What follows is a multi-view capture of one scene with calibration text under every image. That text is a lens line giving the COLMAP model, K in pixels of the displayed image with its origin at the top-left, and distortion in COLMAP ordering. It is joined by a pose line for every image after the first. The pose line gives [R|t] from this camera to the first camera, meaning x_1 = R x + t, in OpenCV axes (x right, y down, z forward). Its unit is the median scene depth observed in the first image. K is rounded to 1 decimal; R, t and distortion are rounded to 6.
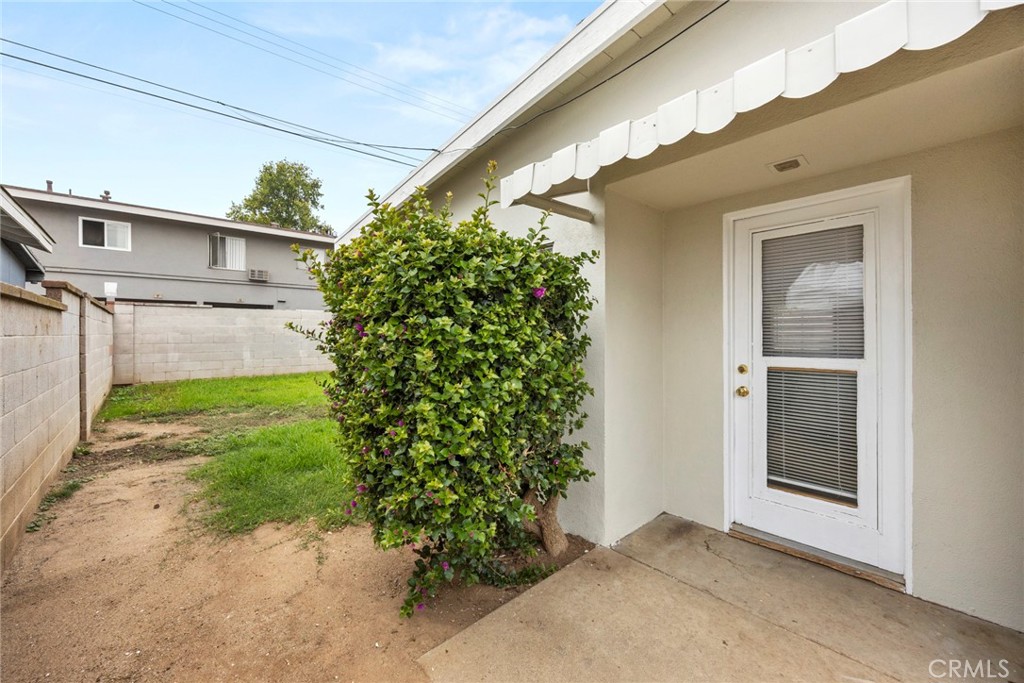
lens RADIAL K [[399.7, 0, 510.8], [0, 399.7, 334.8], [0, 0, 1]] dist [0.000420, 0.000212]
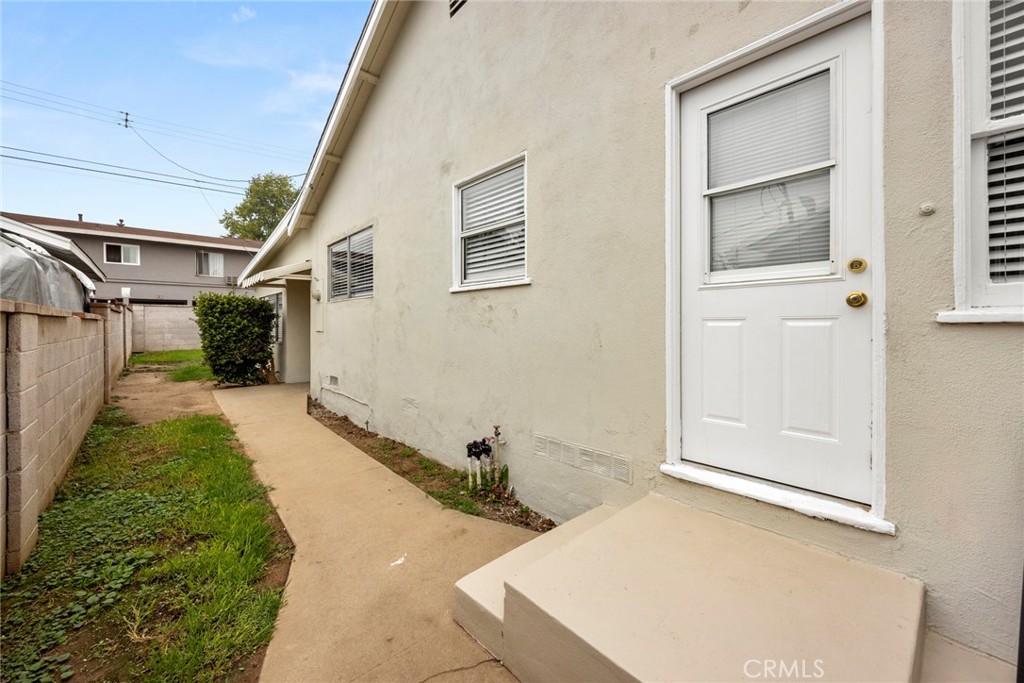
lens RADIAL K [[399.7, 0, 520.9], [0, 399.7, 324.7], [0, 0, 1]] dist [0.000420, 0.000212]
pose [[0.999939, -0.003634, 0.010442, 0.387713], [0.003648, 0.999993, -0.001253, 0.008581], [-0.010438, 0.001291, 0.999945, -0.433496]]
